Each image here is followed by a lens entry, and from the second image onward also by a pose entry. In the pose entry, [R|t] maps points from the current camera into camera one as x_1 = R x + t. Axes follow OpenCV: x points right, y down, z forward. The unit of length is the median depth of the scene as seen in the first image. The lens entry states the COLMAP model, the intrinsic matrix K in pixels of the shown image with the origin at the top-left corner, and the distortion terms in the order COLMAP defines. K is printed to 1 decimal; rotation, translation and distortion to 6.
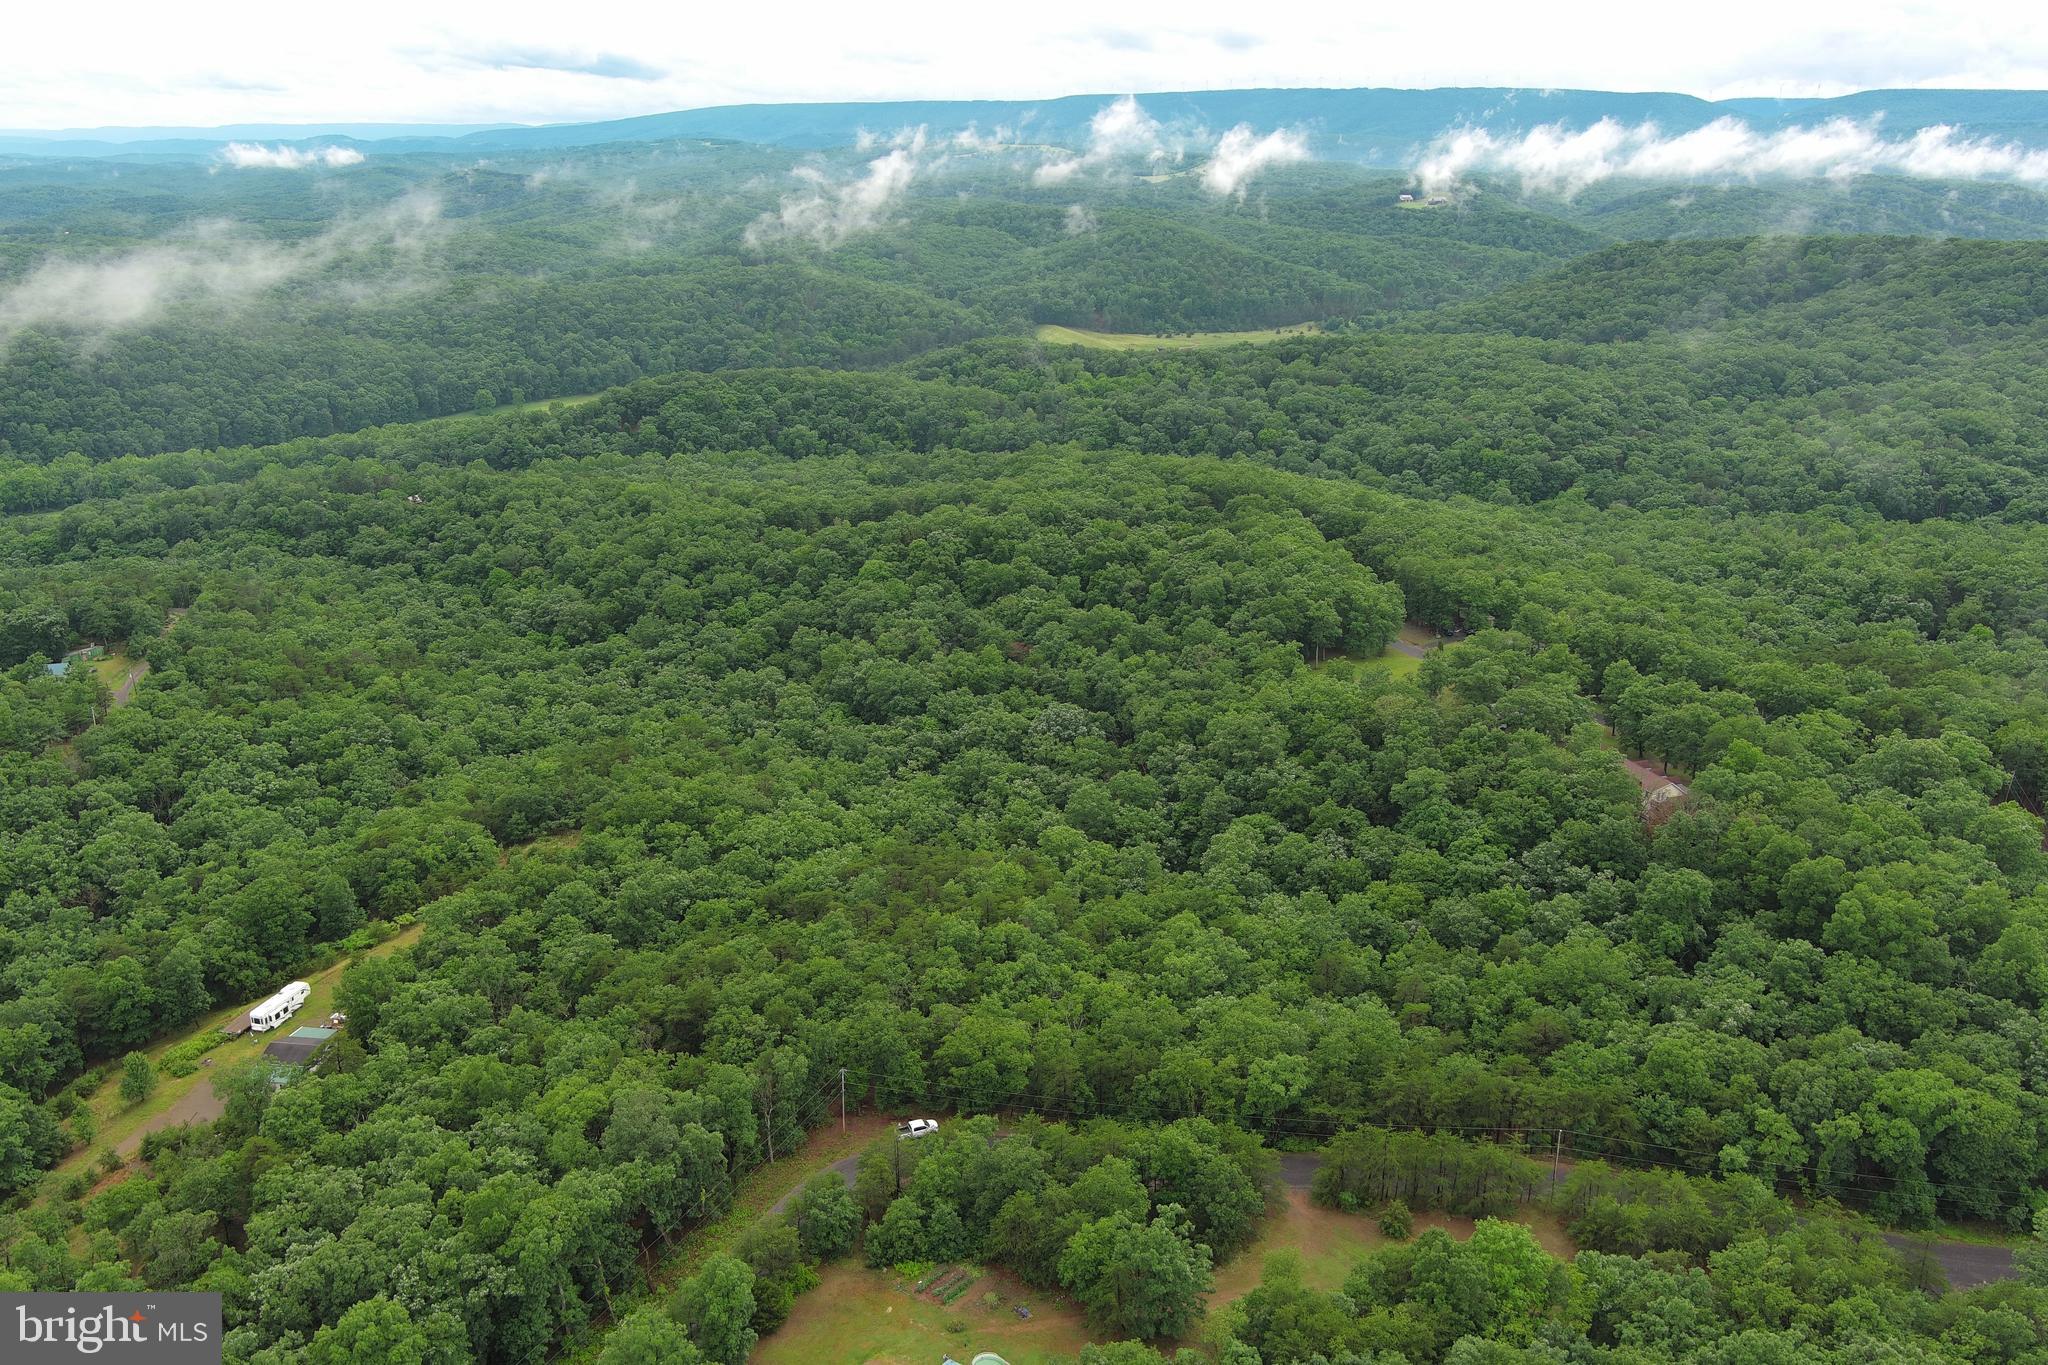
lens RADIAL K [[1584.8, 0, 1022.2], [0, 1584.8, 688.8], [0, 0, 1]] dist [0.034161, -0.040851]
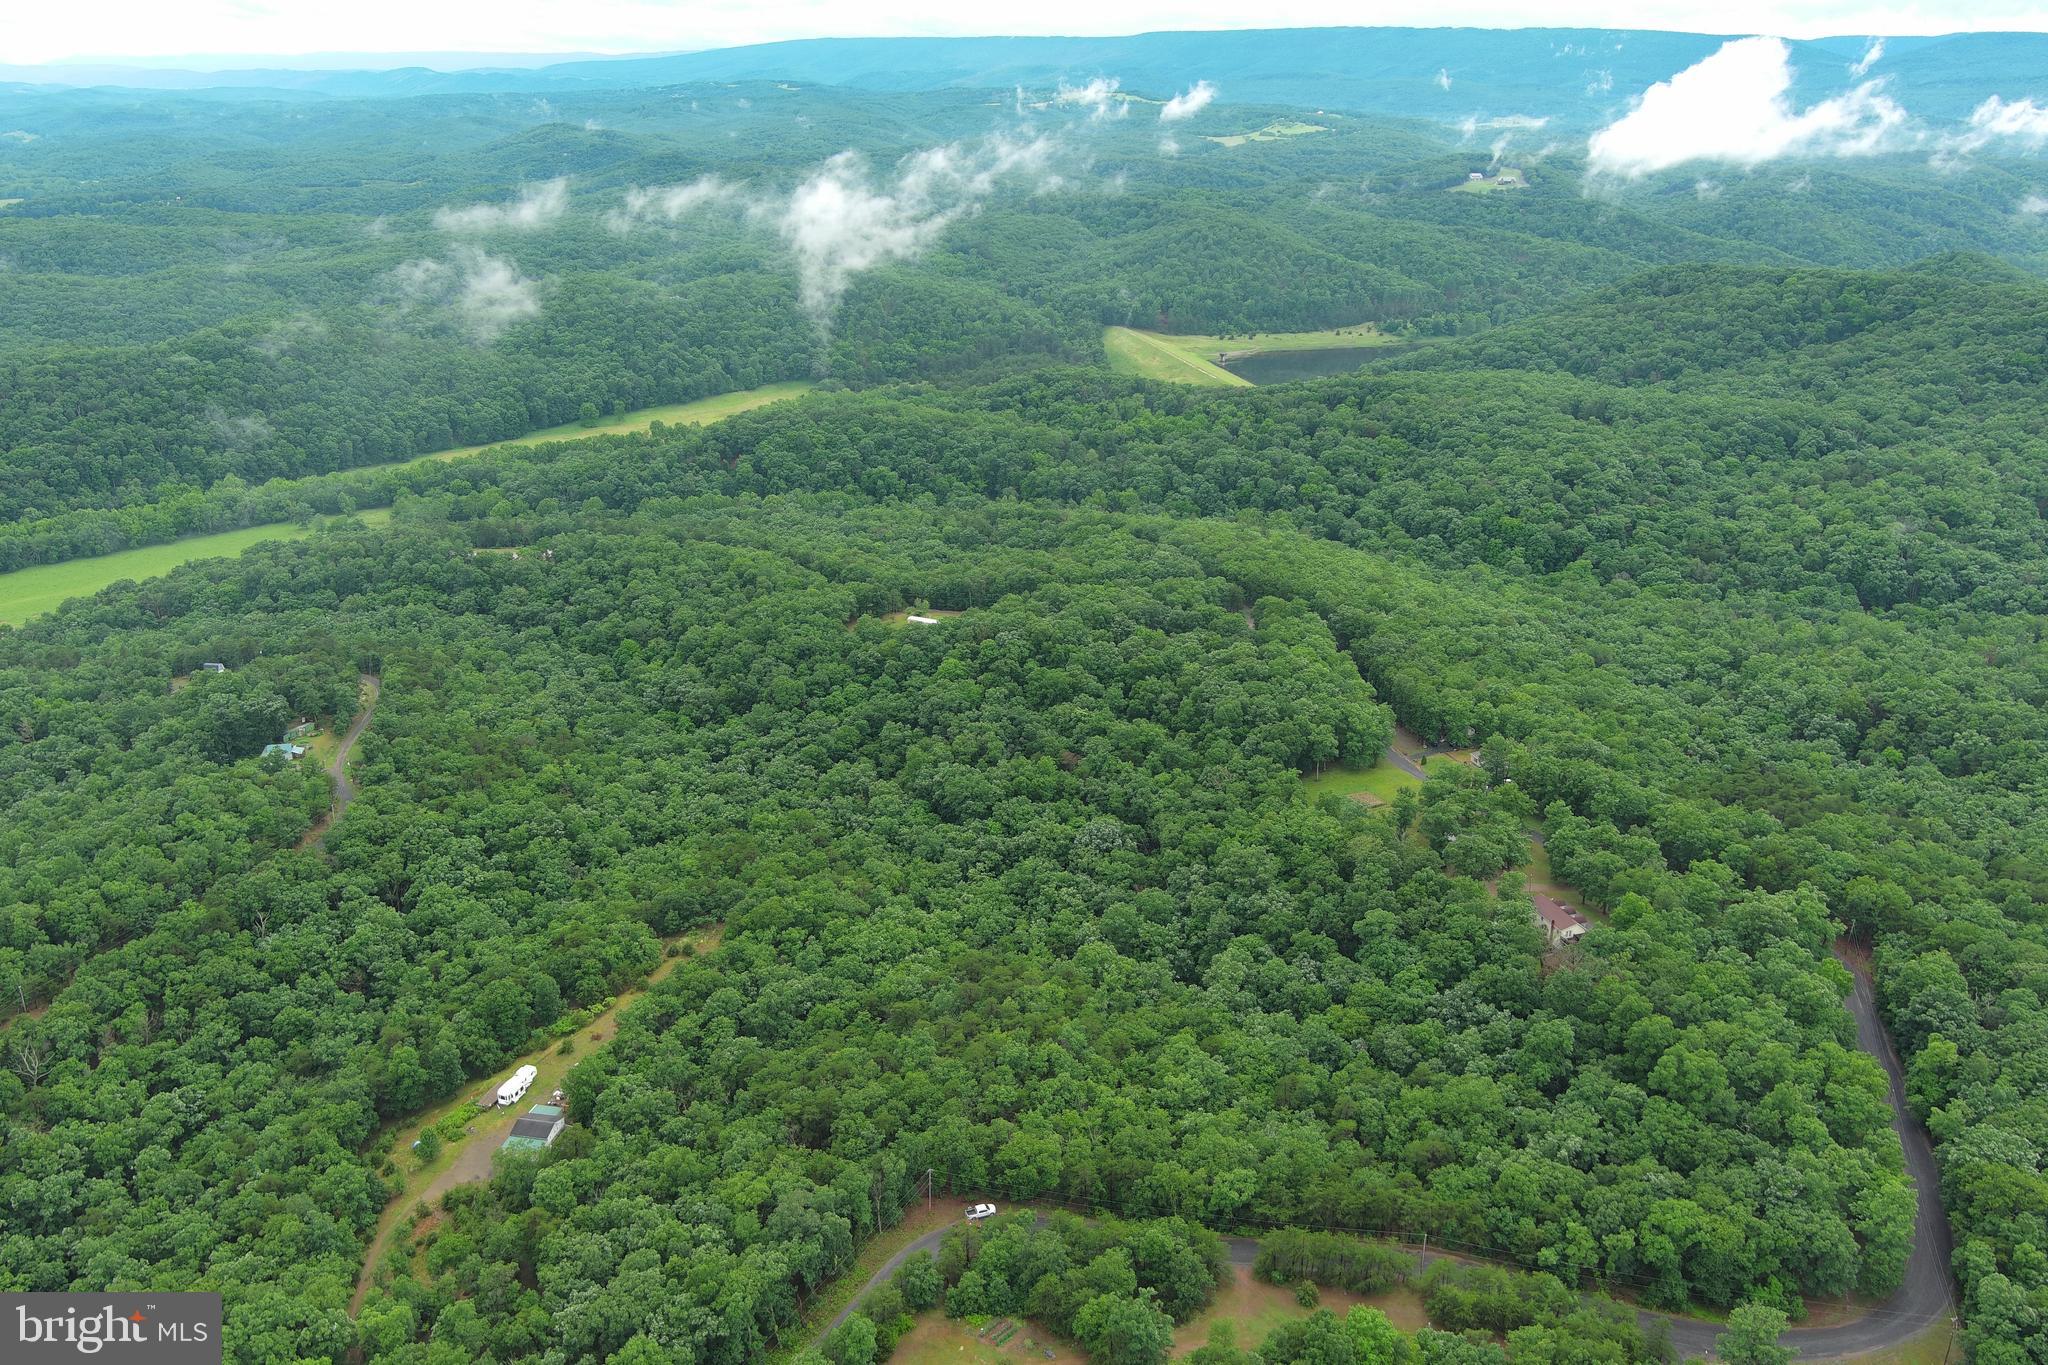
lens RADIAL K [[1584.8, 0, 1022.2], [0, 1584.8, 688.8], [0, 0, 1]] dist [0.034161, -0.040851]
pose [[0.998961, 0.020162, -0.040872, 0.013245], [-0.018463, 0.998966, 0.041536, -0.168702], [0.041667, -0.040738, 0.998301, -0.272204]]
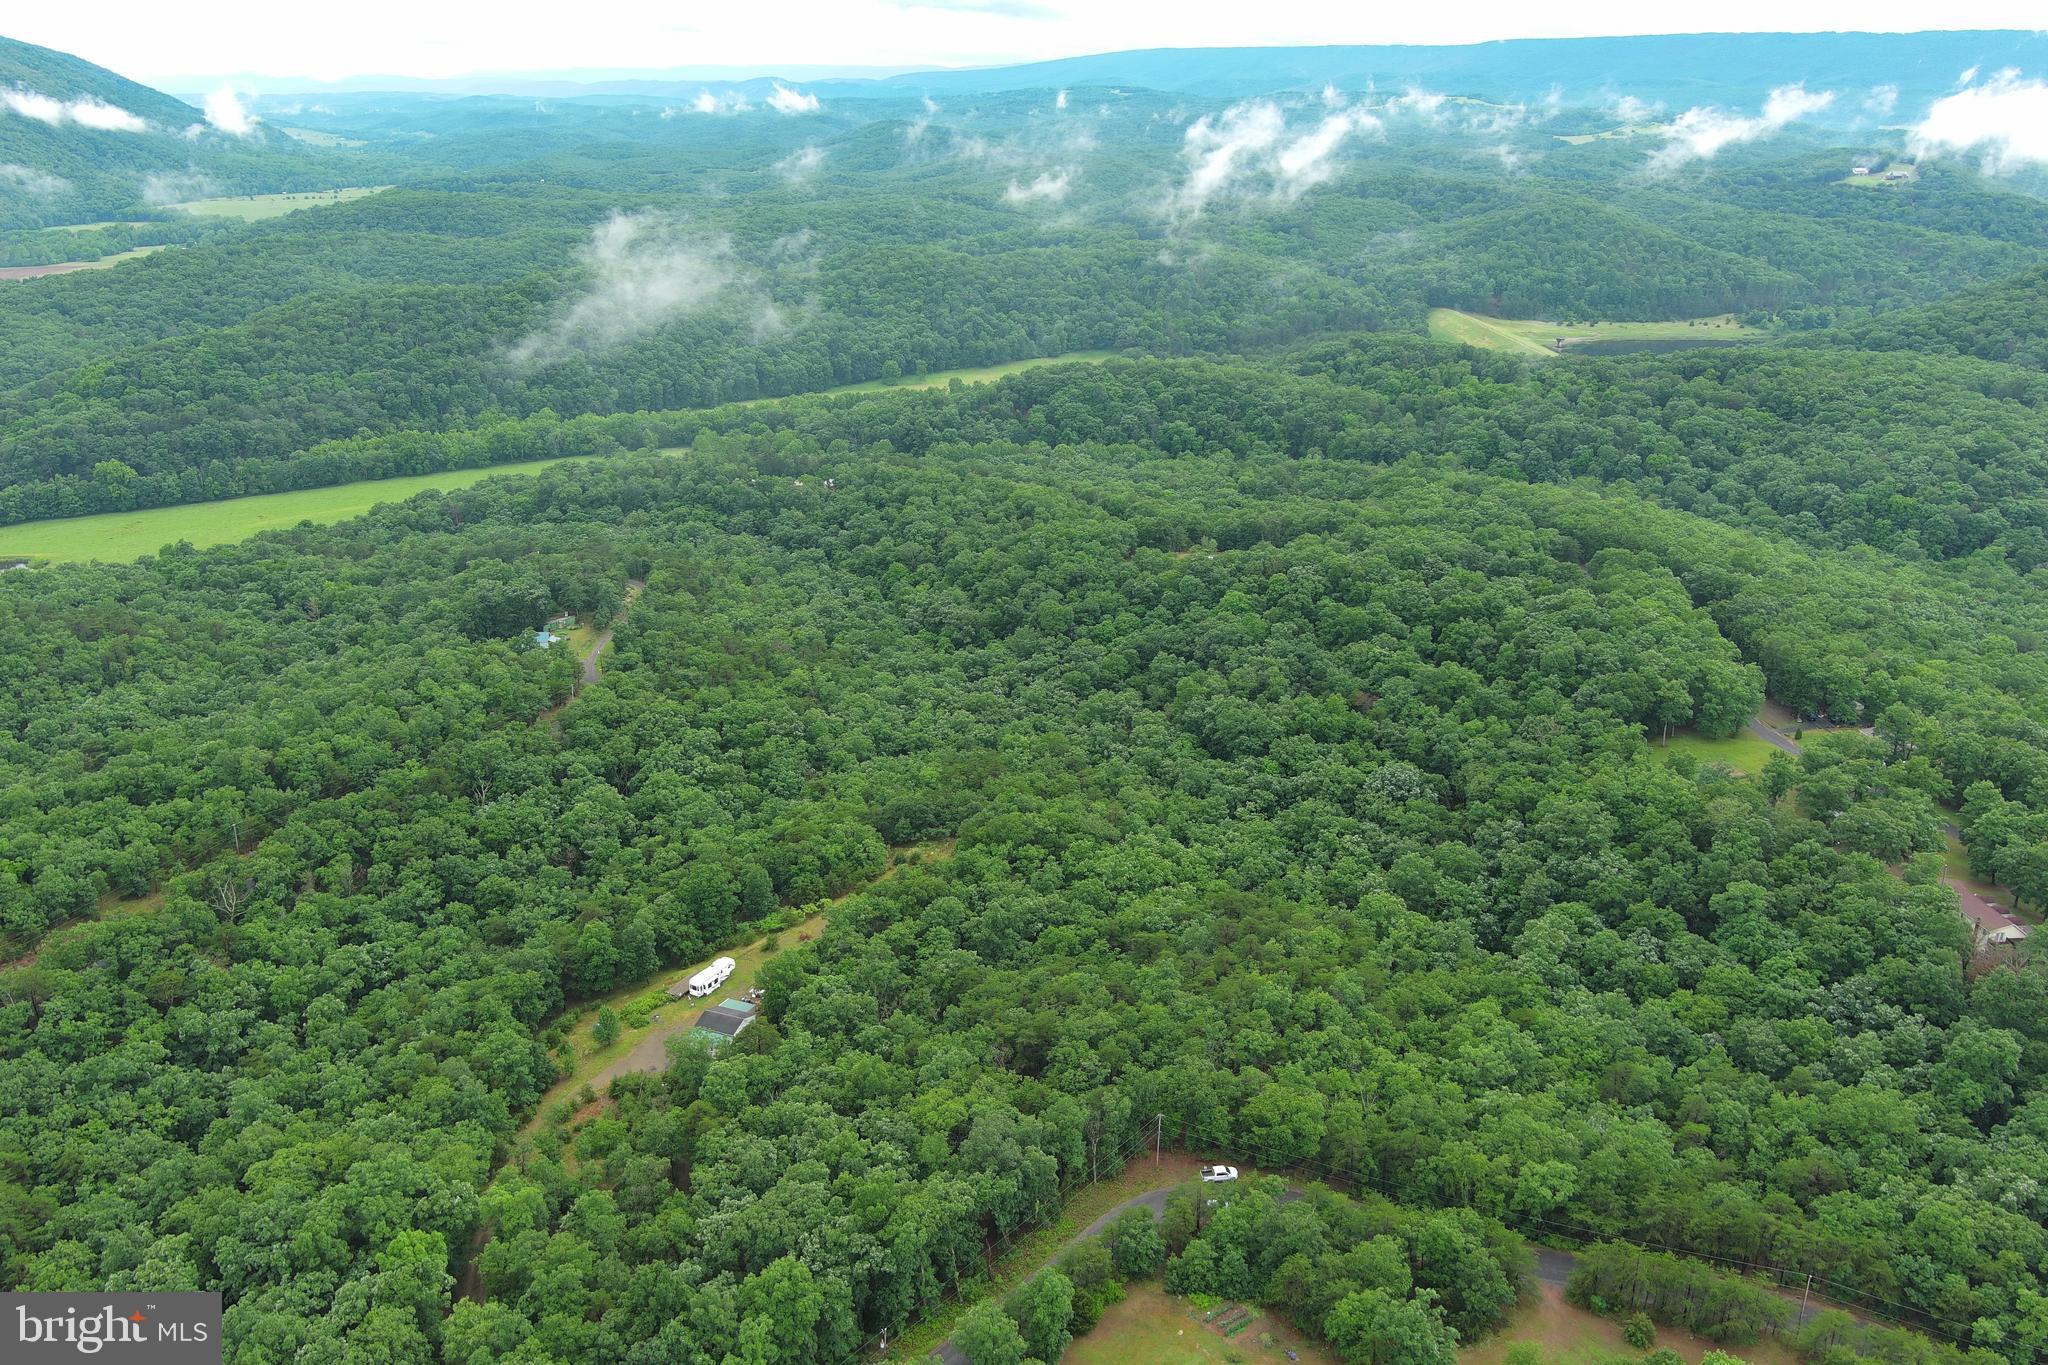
lens RADIAL K [[1584.8, 0, 1022.2], [0, 1584.8, 688.8], [0, 0, 1]] dist [0.034161, -0.040851]
pose [[0.971210, 0.091106, -0.220116, 0.011855], [-0.083823, 0.995586, 0.042224, -0.076179], [0.222991, -0.022558, 0.974559, -0.107179]]
